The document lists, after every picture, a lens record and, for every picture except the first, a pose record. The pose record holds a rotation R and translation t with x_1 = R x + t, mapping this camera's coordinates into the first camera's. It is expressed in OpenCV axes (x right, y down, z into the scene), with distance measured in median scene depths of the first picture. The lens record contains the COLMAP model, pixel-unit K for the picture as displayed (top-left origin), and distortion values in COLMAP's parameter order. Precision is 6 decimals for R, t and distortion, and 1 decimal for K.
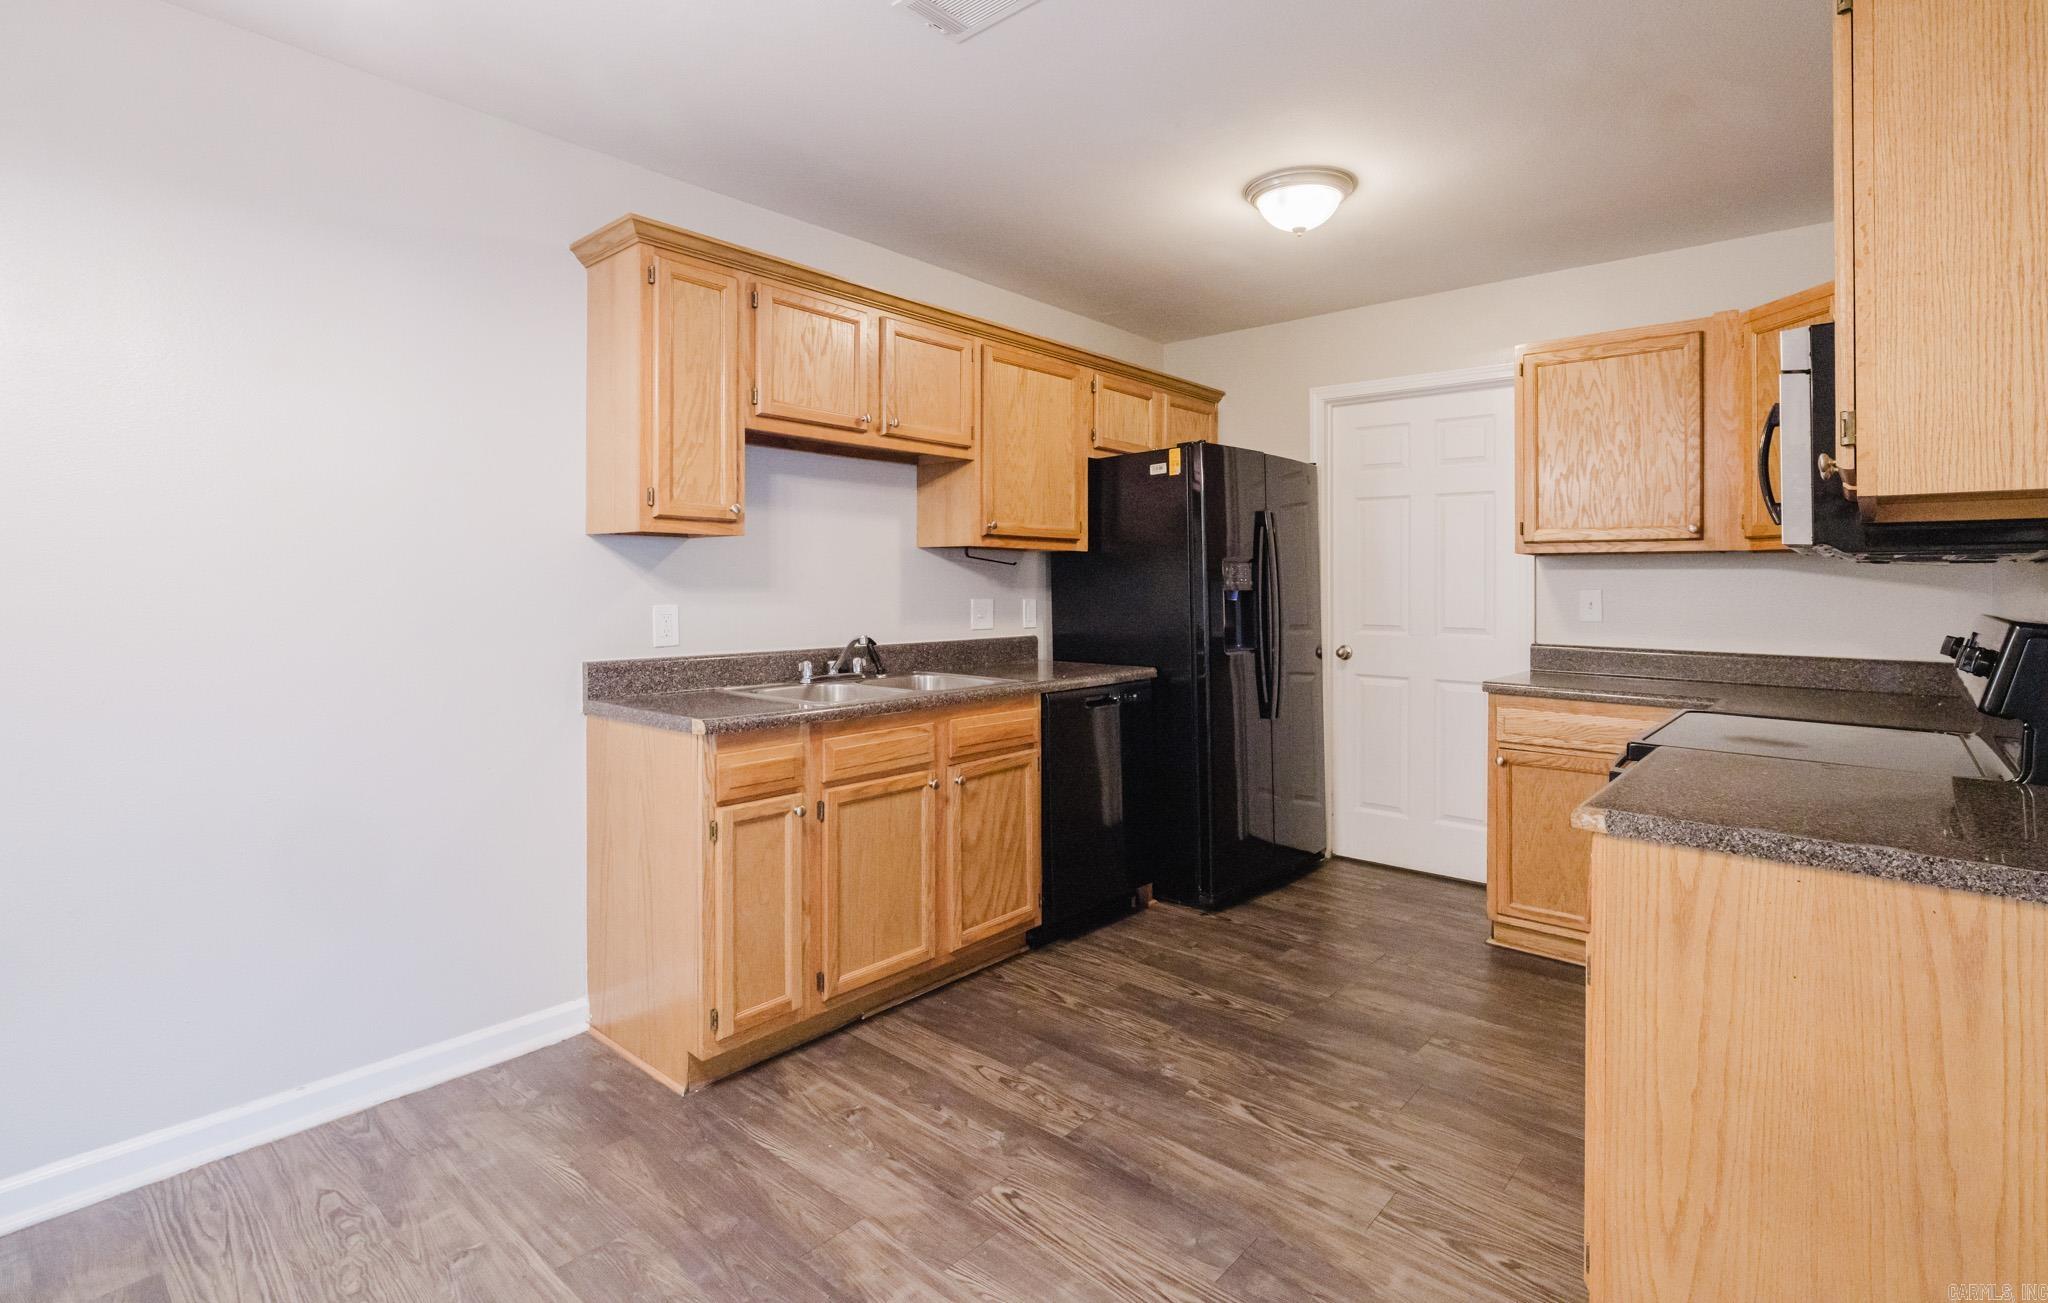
lens RADIAL K [[960.6, 0, 1057.1], [0, 960.6, 584.7], [0, 0, 1]] dist [-0.003523, 0.000545]
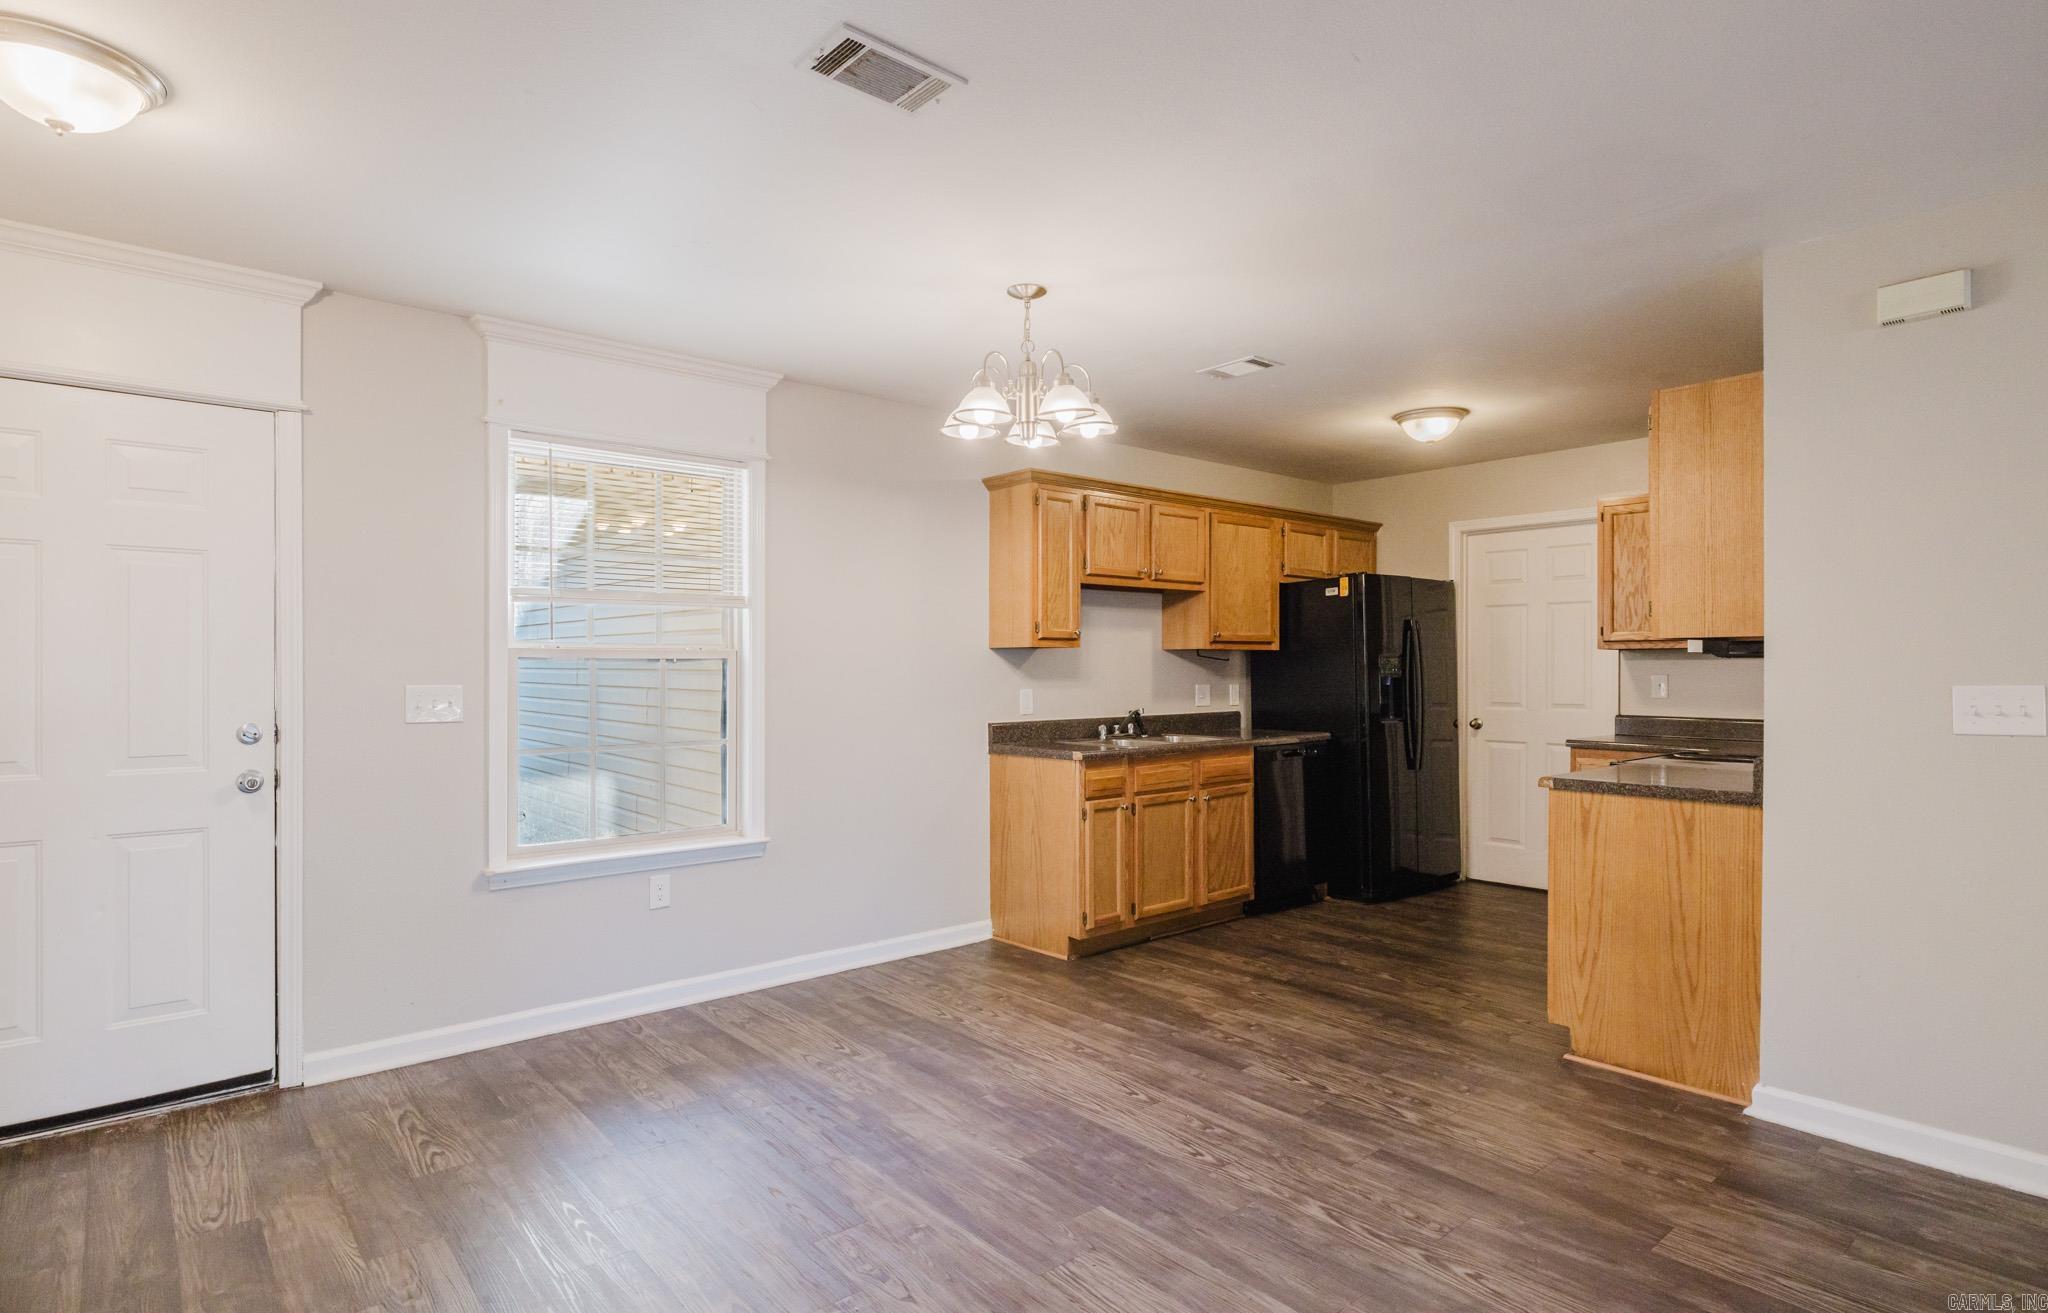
lens RADIAL K [[1061.6, 0, 1034.2], [0, 1061.6, 697.0], [0, 0, 1]] dist [-0.001532, -0.000596]
pose [[0.988627, -0.004006, -0.150336, -0.115262], [0.007795, 0.999666, 0.024624, -0.009673], [0.150187, -0.025516, 0.988328, -0.753828]]
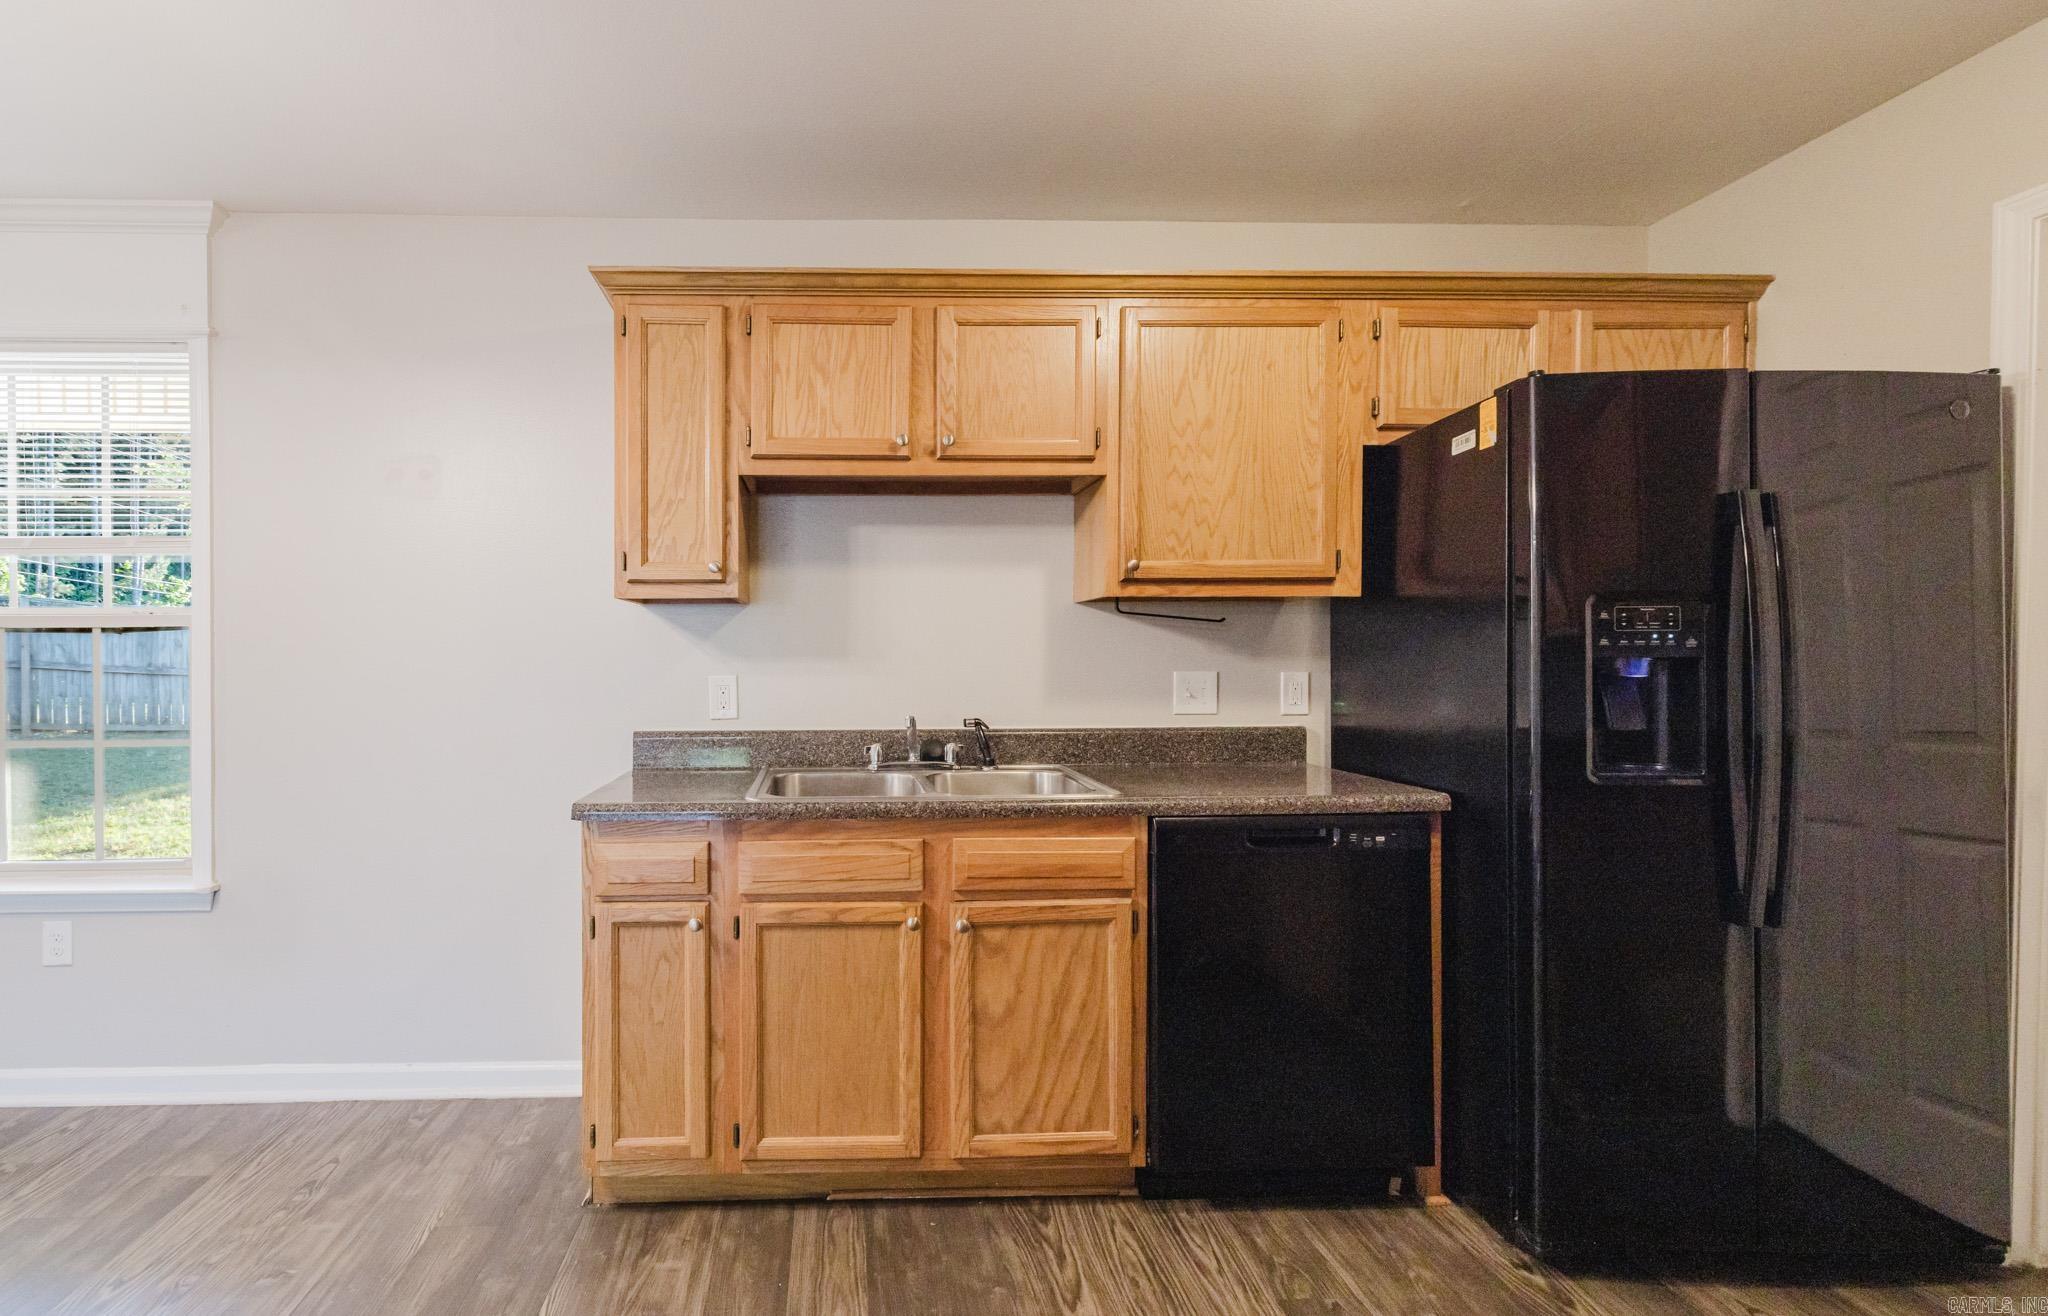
lens RADIAL K [[949.2, 0, 911.8], [0, 949.2, 663.4], [0, 0, 1]] dist [-0.000812, -0.000188]
pose [[0.665829, 0.005845, -0.746082, 0.388141], [0.005122, 0.999910, 0.012404, -0.000479], [0.746087, -0.012081, 0.665739, 0.485718]]
